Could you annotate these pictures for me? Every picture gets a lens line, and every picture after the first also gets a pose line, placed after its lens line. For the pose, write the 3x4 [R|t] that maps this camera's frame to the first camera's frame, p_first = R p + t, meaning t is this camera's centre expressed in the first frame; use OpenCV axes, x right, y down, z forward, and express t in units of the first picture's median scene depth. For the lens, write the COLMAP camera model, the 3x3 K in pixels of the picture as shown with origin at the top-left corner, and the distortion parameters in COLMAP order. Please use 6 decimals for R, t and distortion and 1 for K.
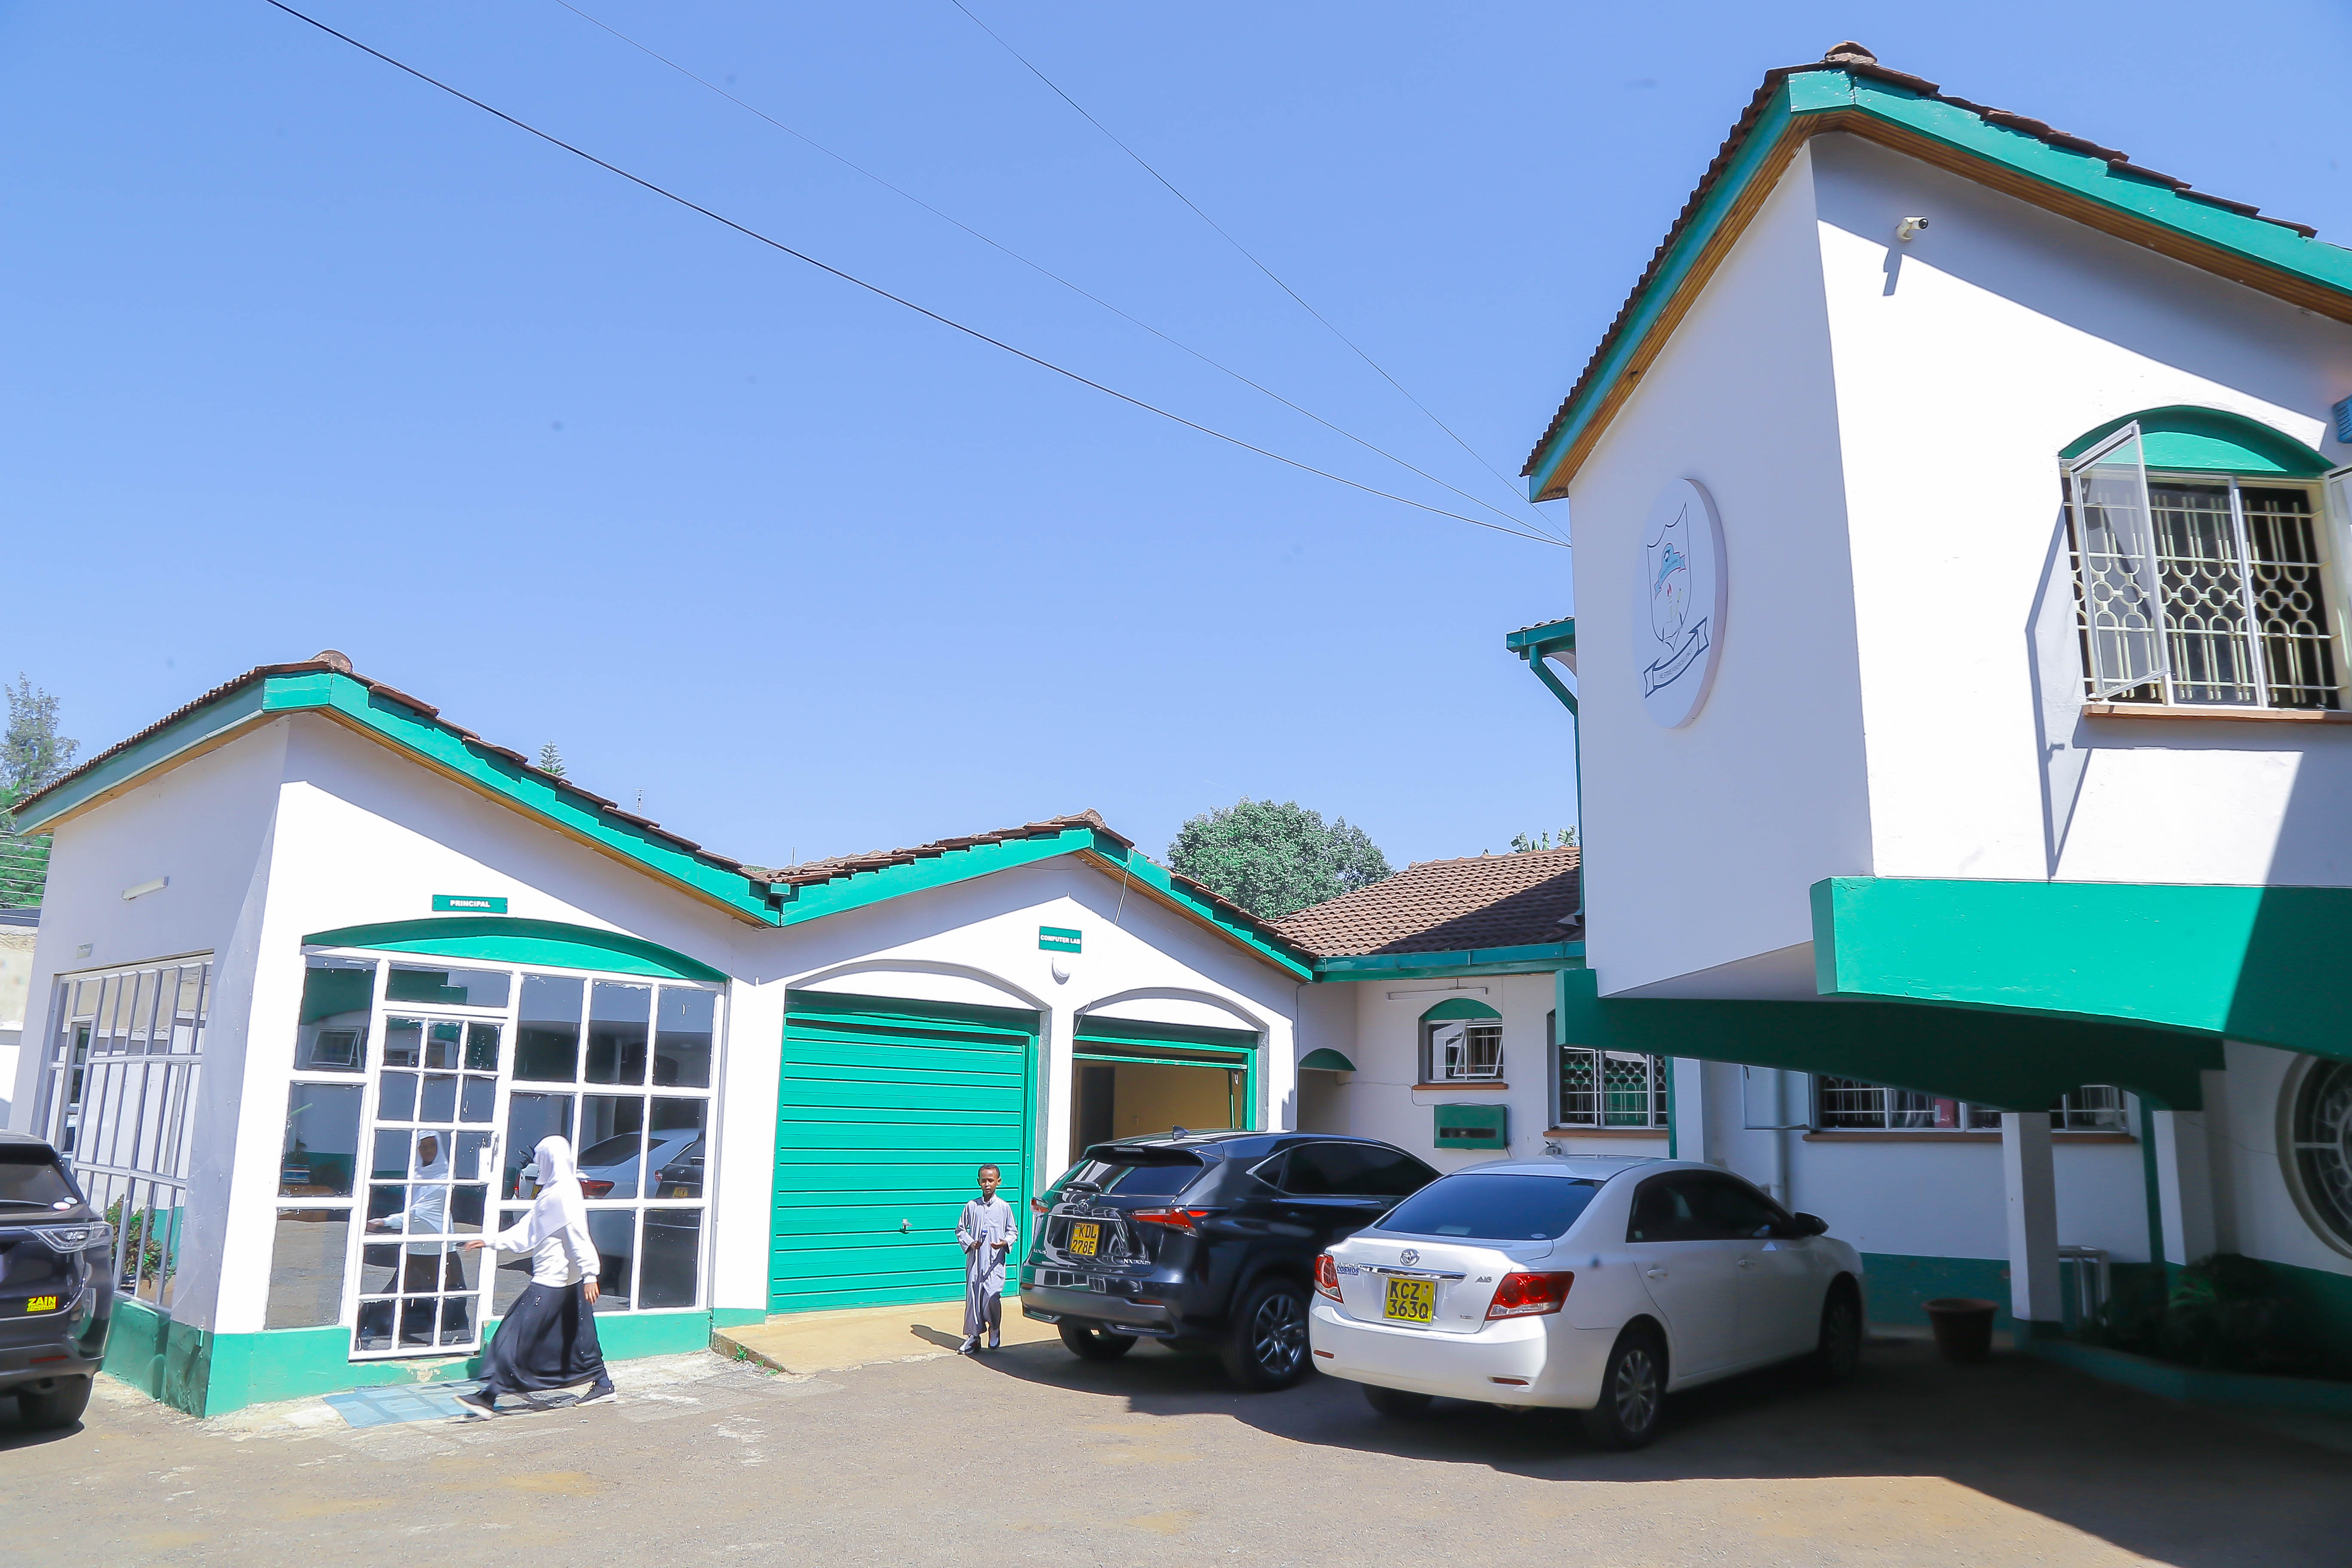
lens RADIAL K [[1588.2, 0, 1176.0], [0, 1588.2, 784.0], [0, 0, 1]] dist [-0.120682, 0.072361]
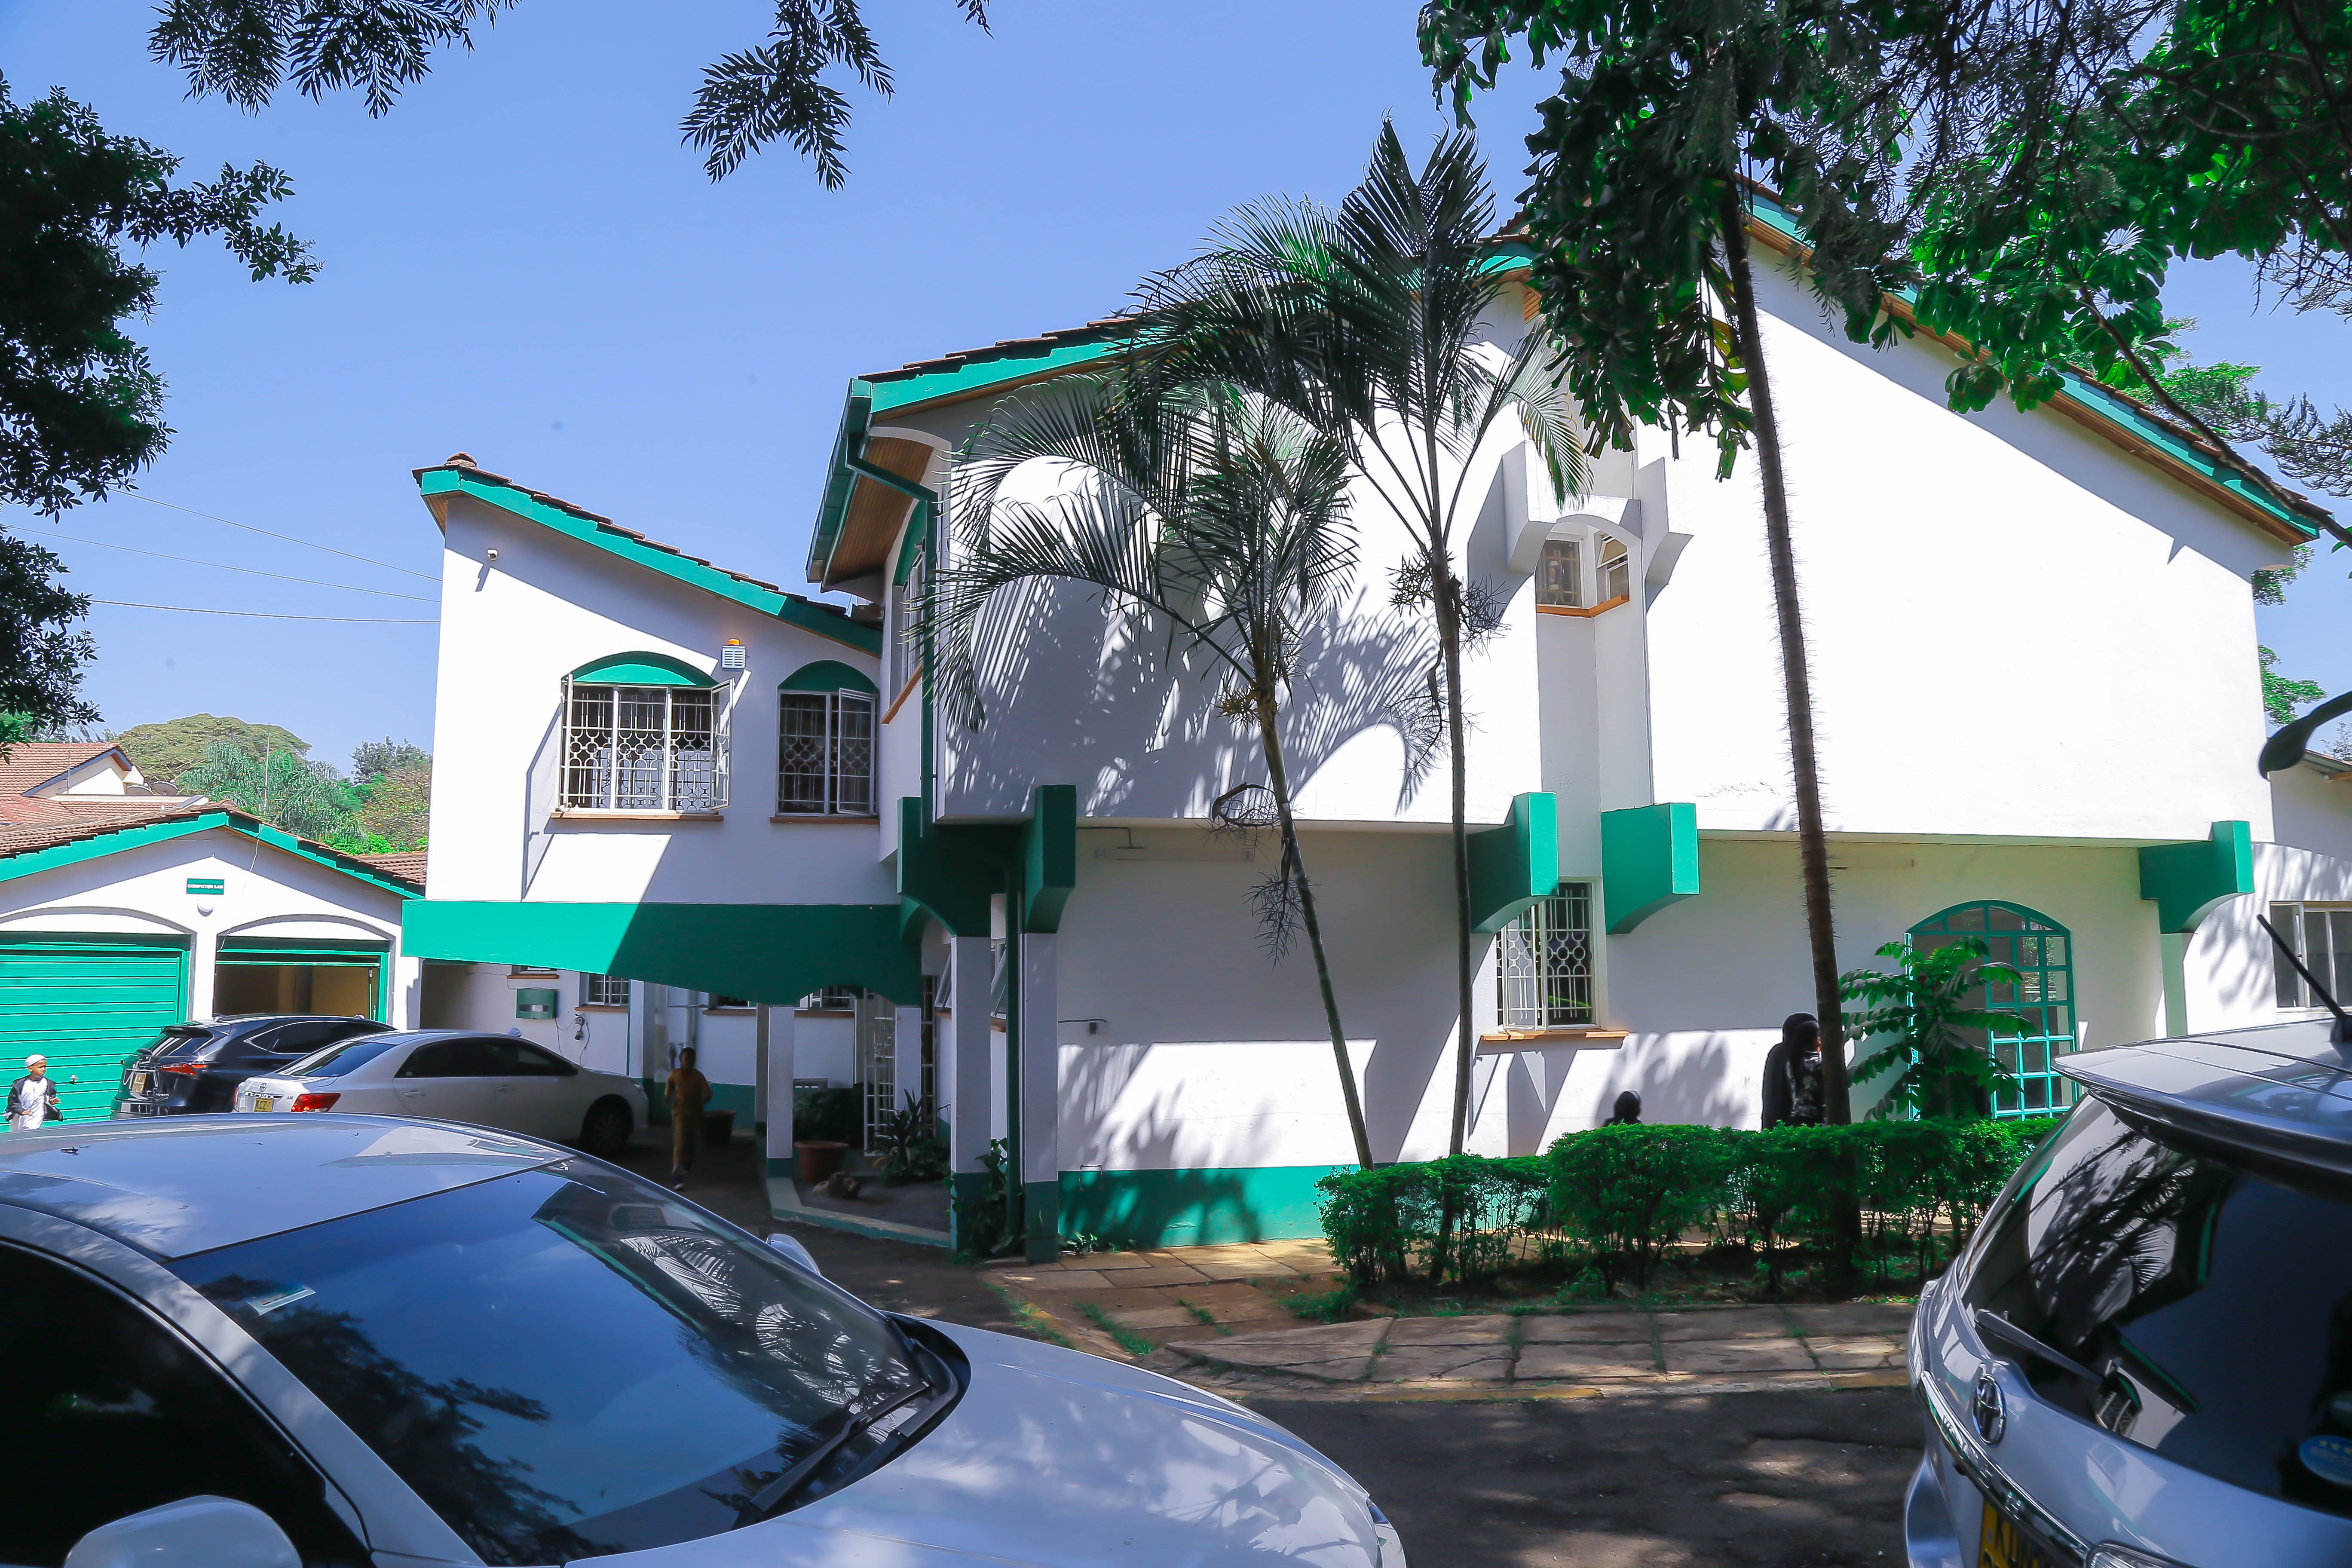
lens RADIAL K [[1588.2, 0, 1176.0], [0, 1588.2, 784.0], [0, 0, 1]] dist [-0.120682, 0.072361]
pose [[0.967832, 0.002294, 0.251587, 0.604584], [-0.026050, 0.995498, 0.091136, -0.205619], [-0.250246, -0.094759, 0.963534, -0.811484]]
